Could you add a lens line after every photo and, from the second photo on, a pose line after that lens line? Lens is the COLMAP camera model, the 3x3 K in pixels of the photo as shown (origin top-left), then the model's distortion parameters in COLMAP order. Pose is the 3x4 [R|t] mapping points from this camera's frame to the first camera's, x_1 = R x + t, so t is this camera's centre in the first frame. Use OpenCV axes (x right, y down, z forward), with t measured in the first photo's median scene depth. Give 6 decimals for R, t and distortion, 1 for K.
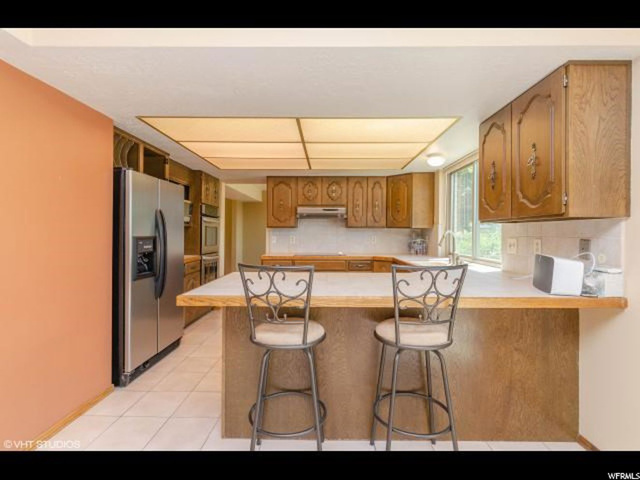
lens RADIAL K [[307.3, 0, 320.8], [0, 307.3, 231.0], [0, 0, 1]] dist [-0.000017, -0.000249]
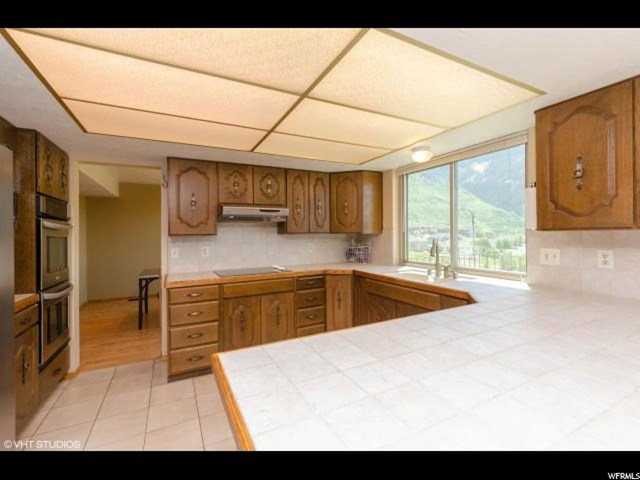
lens RADIAL K [[289.1, 0, 322.7], [0, 289.1, 232.0], [0, 0, 1]] dist [-0.001604, -0.000456]
pose [[0.874630, -0.013515, 0.484603, -0.191268], [0.012552, 0.999908, 0.005232, -0.019222], [-0.484629, 0.001507, 0.874719, 0.314967]]
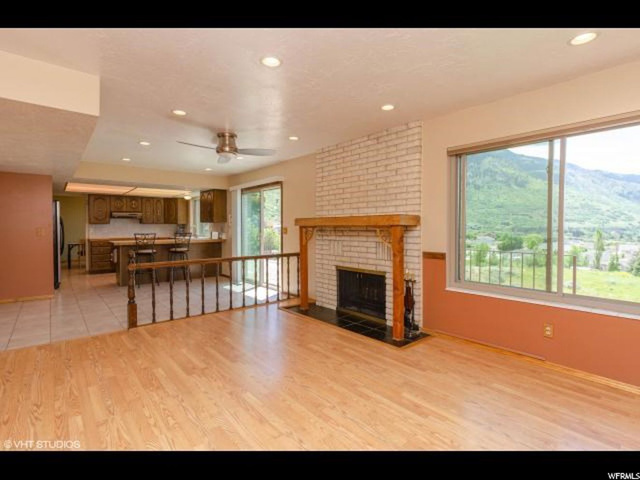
lens RADIAL K [[313.9, 0, 321.9], [0, 313.9, 237.9], [0, 0, 1]] dist [0.000770, -0.000156]
pose [[0.745399, -0.029943, 0.665945, -0.389636], [0.001103, 0.999045, 0.043685, -0.006244], [-0.666617, -0.031828, 0.744720, -1.223336]]
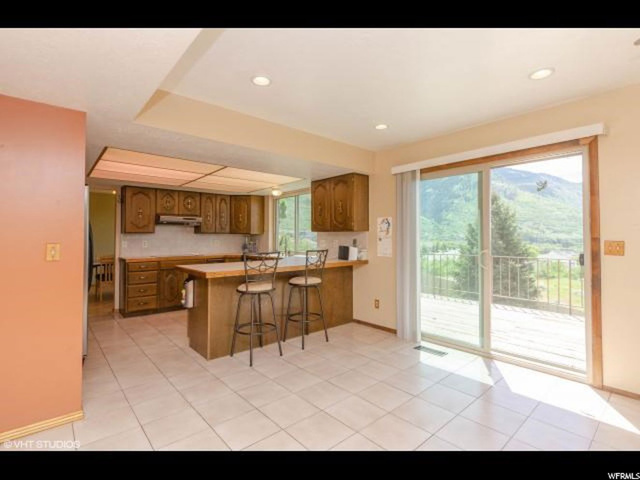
lens RADIAL K [[307.3, 0, 320.8], [0, 307.3, 231.0], [0, 0, 1]] dist [-0.000017, -0.000249]
pose [[0.736482, 0.008207, 0.676408, -0.403627], [0.001200, 0.999909, -0.013439, -0.002953], [-0.676457, 0.010709, 0.736405, -0.257284]]
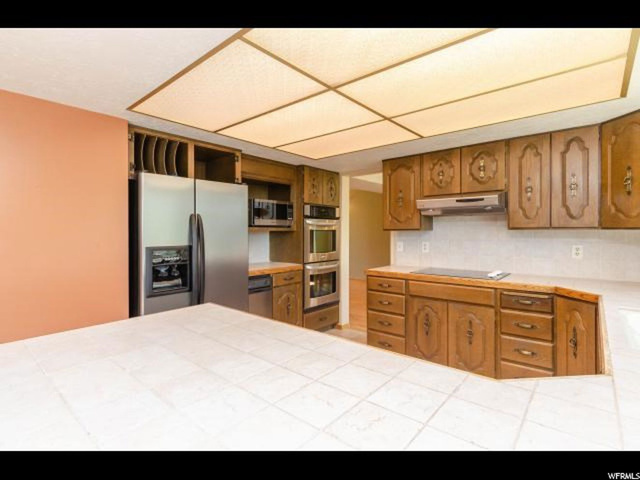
lens RADIAL K [[318.2, 0, 319.5], [0, 318.2, 229.1], [0, 0, 1]] dist [0.000632, 0.000040]
pose [[0.772237, -0.012192, -0.635217, 0.191695], [0.010805, 0.999923, -0.006055, -0.012045], [0.635242, -0.002187, 0.772310, 0.327940]]
